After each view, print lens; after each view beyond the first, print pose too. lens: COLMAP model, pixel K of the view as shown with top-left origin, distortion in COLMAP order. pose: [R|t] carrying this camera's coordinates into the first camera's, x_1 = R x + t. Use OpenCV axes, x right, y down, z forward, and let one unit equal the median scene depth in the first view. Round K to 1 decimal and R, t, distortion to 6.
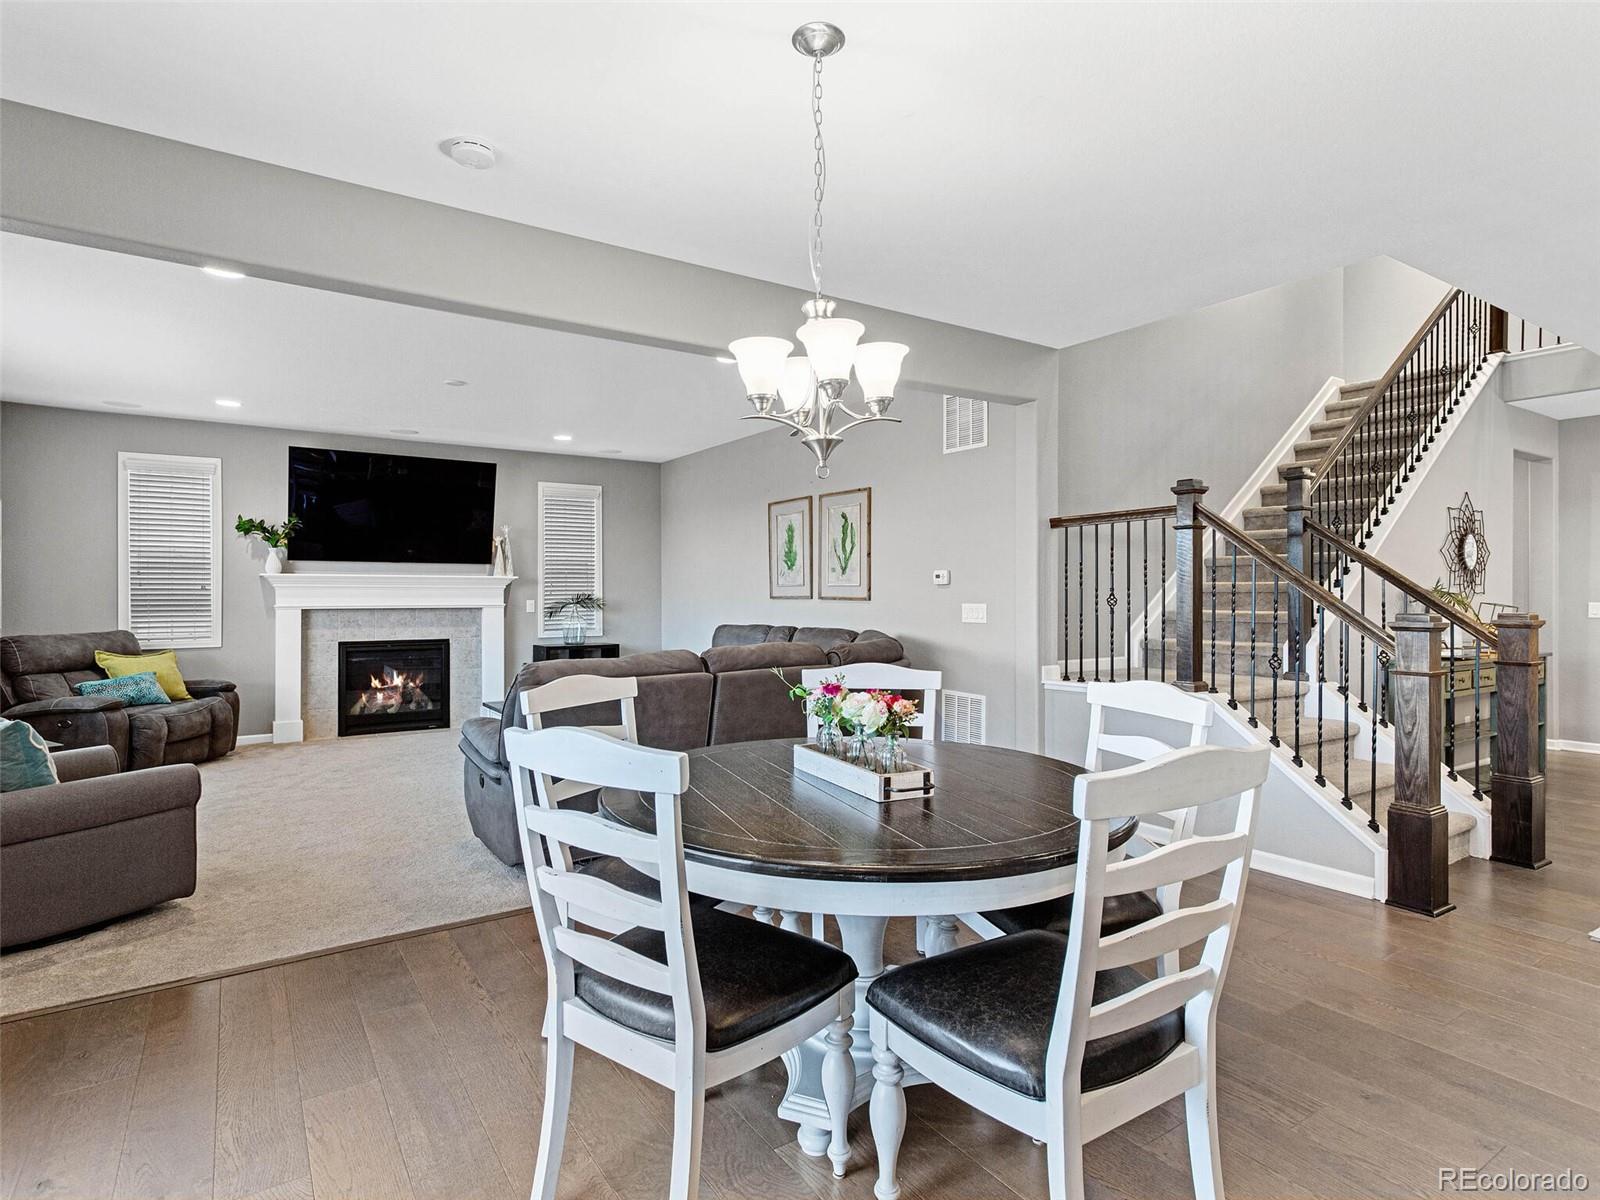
lens RADIAL K [[852.3, 0, 797.7], [0, 852.3, 595.2], [0, 0, 1]] dist [0.002599, 0.004540]
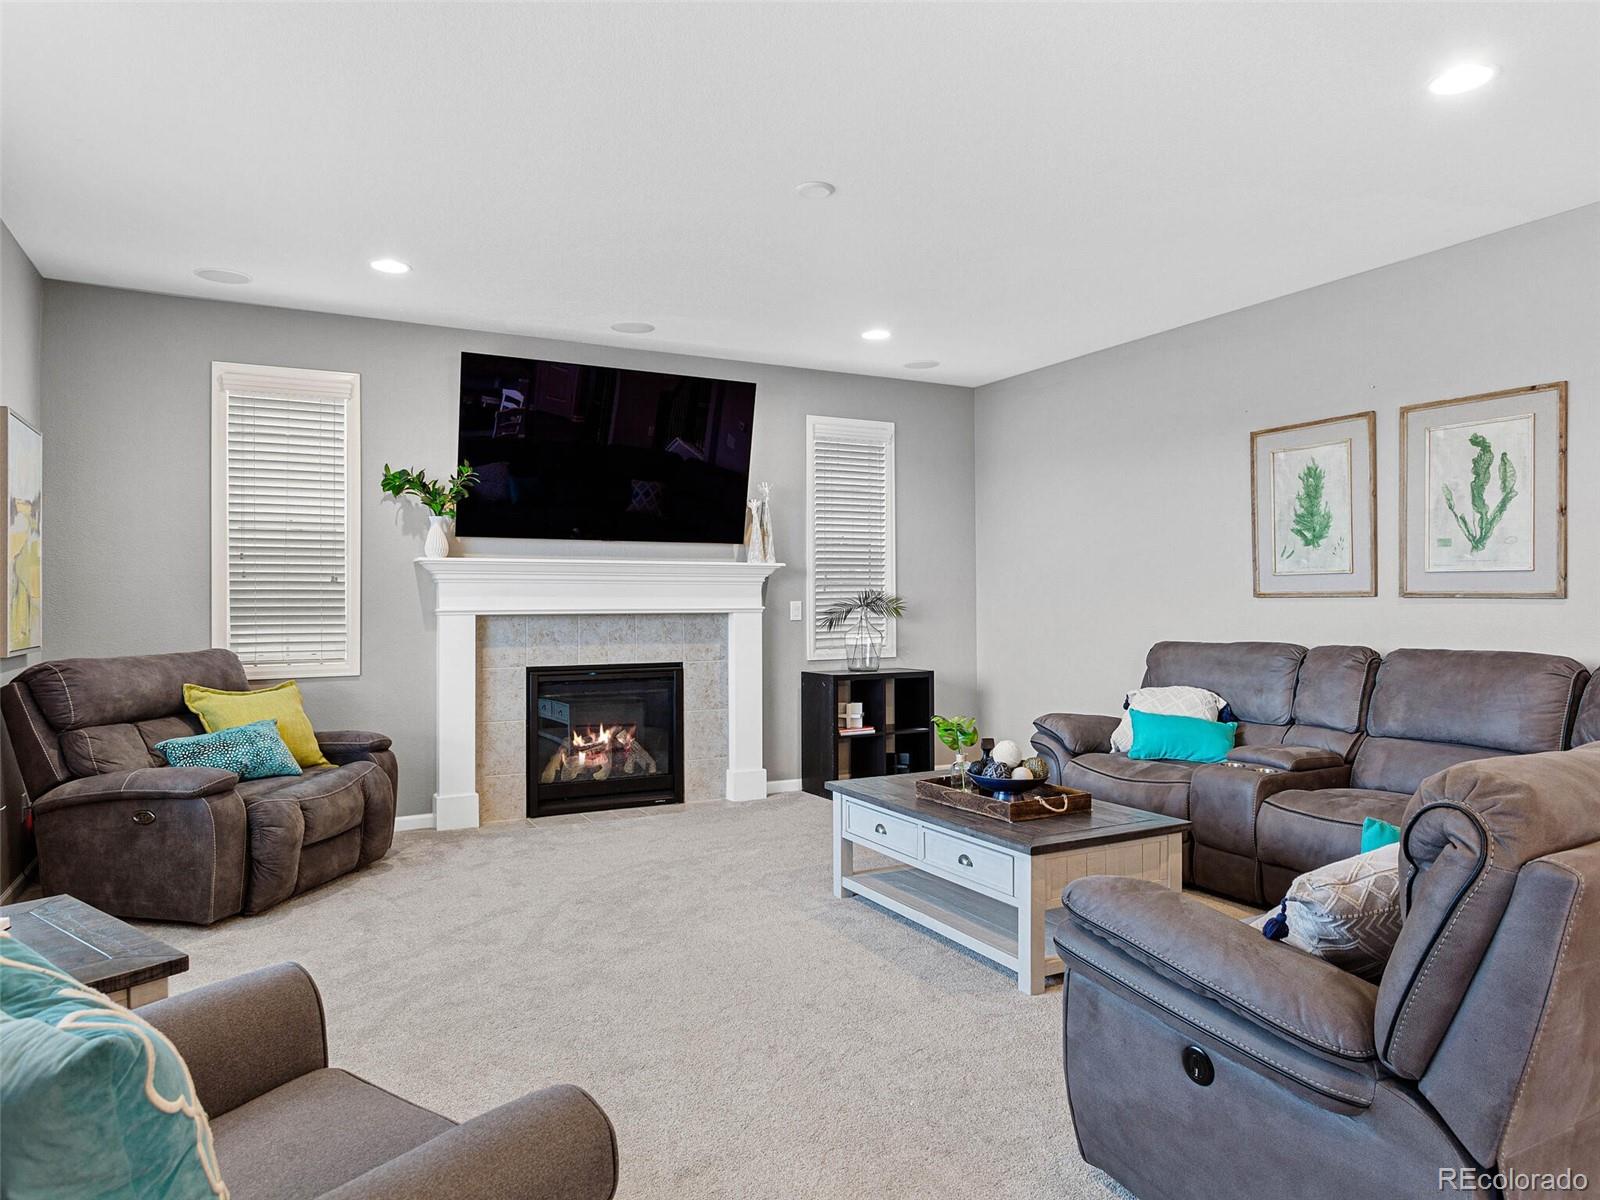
lens RADIAL K [[1014.4, 0, 800.6], [0, 1014.4, 593.5], [0, 0, 1]] dist [-0.005742, 0.003195]
pose [[0.994772, -0.001699, -0.102106, -0.282017], [0.001119, 0.999983, -0.005740, 0.005491], [0.102114, 0.005596, 0.994757, 0.299551]]
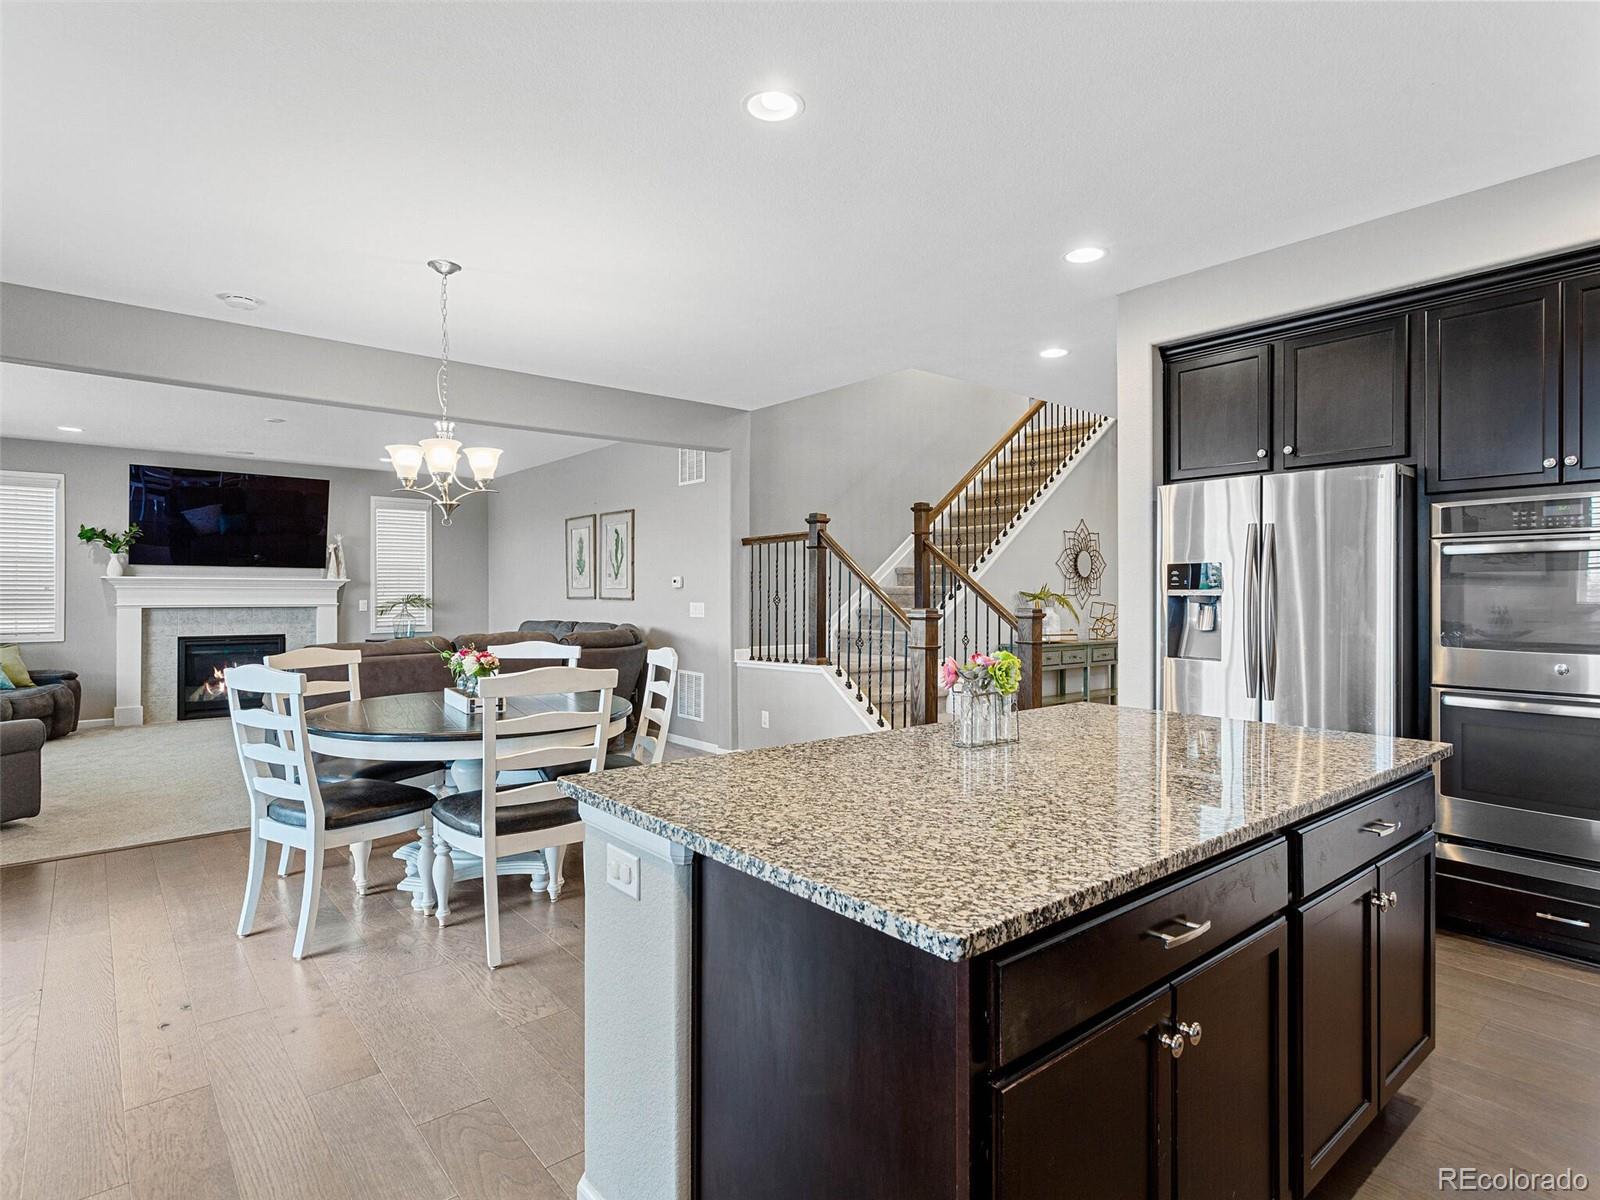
lens RADIAL K [[852.3, 0, 797.7], [0, 852.3, 595.2], [0, 0, 1]] dist [0.002599, 0.004540]
pose [[0.993917, 0.001254, 0.110125, 0.165298], [-0.001082, 0.999998, -0.001615, 0.000552], [-0.110126, 0.001486, 0.993916, -0.232723]]
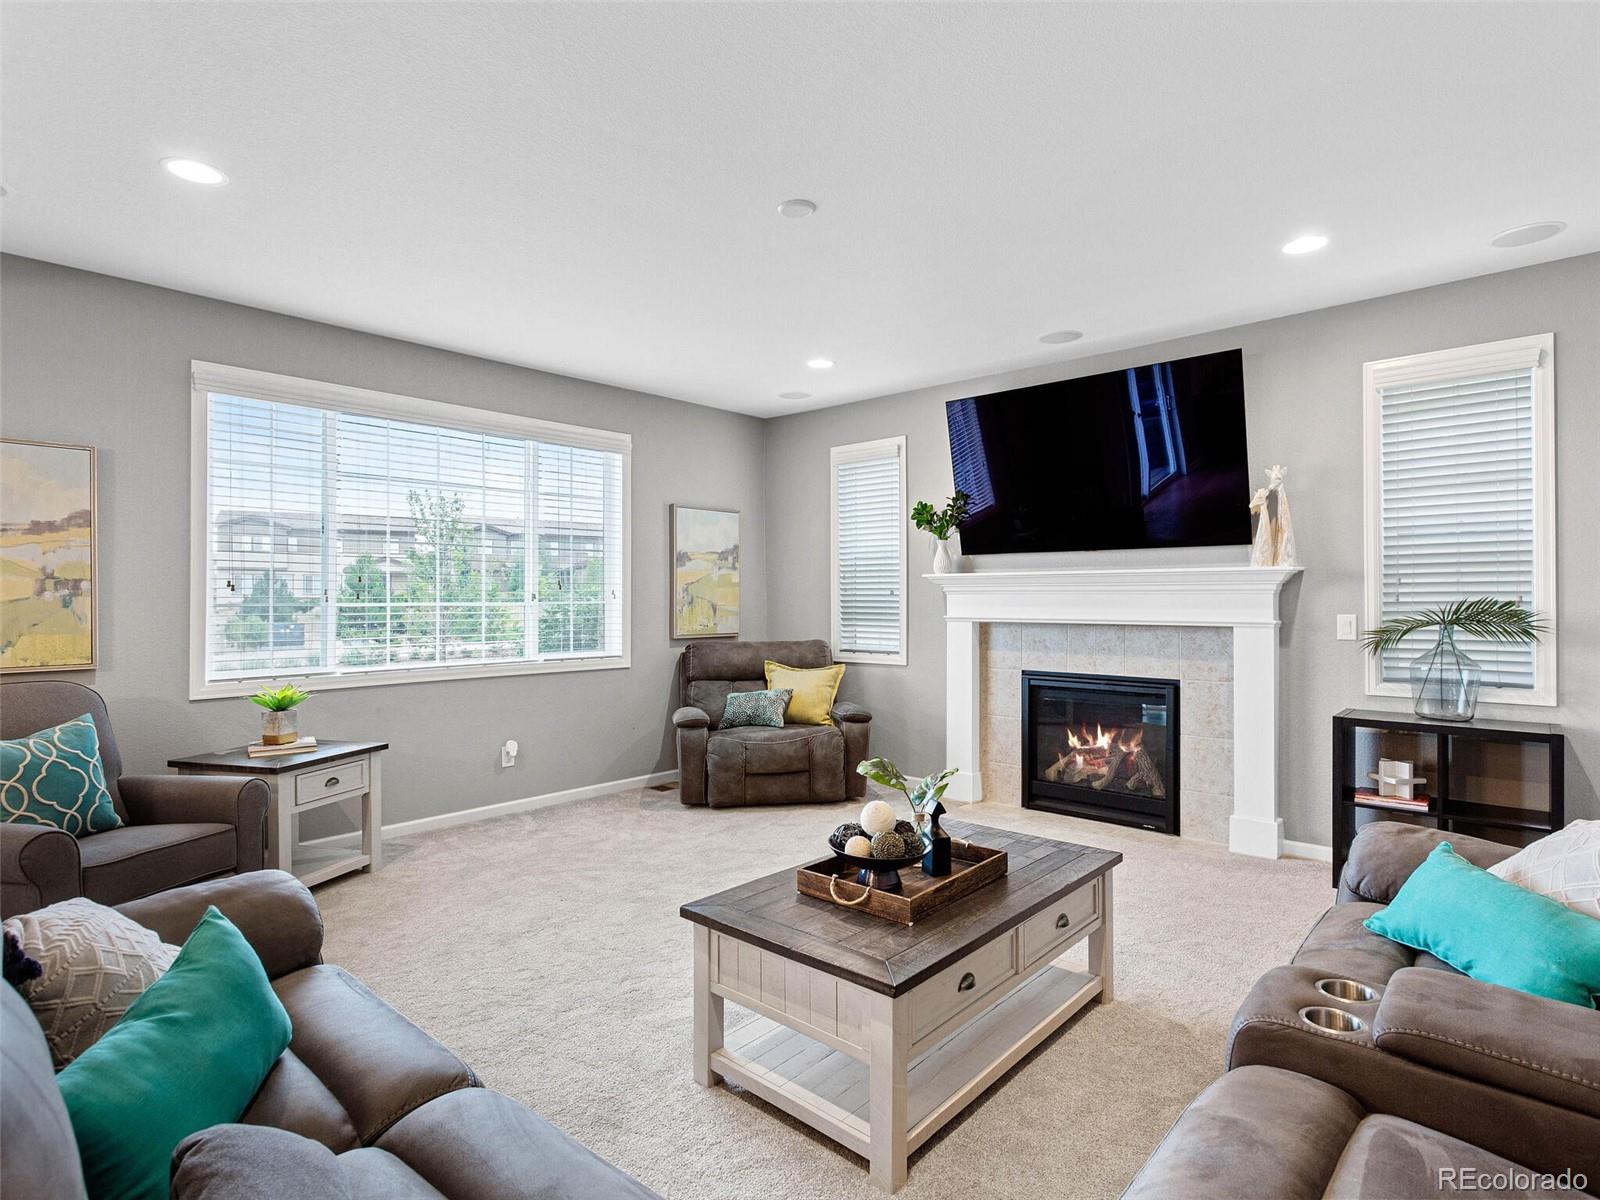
lens RADIAL K [[852.3, 0, 797.7], [0, 852.3, 595.2], [0, 0, 1]] dist [0.002599, 0.004540]
pose [[0.245028, -0.003568, -0.969509, 0.094229], [0.000069, 0.999993, -0.003663, -0.003743], [0.969516, 0.000830, 0.245027, 0.706412]]
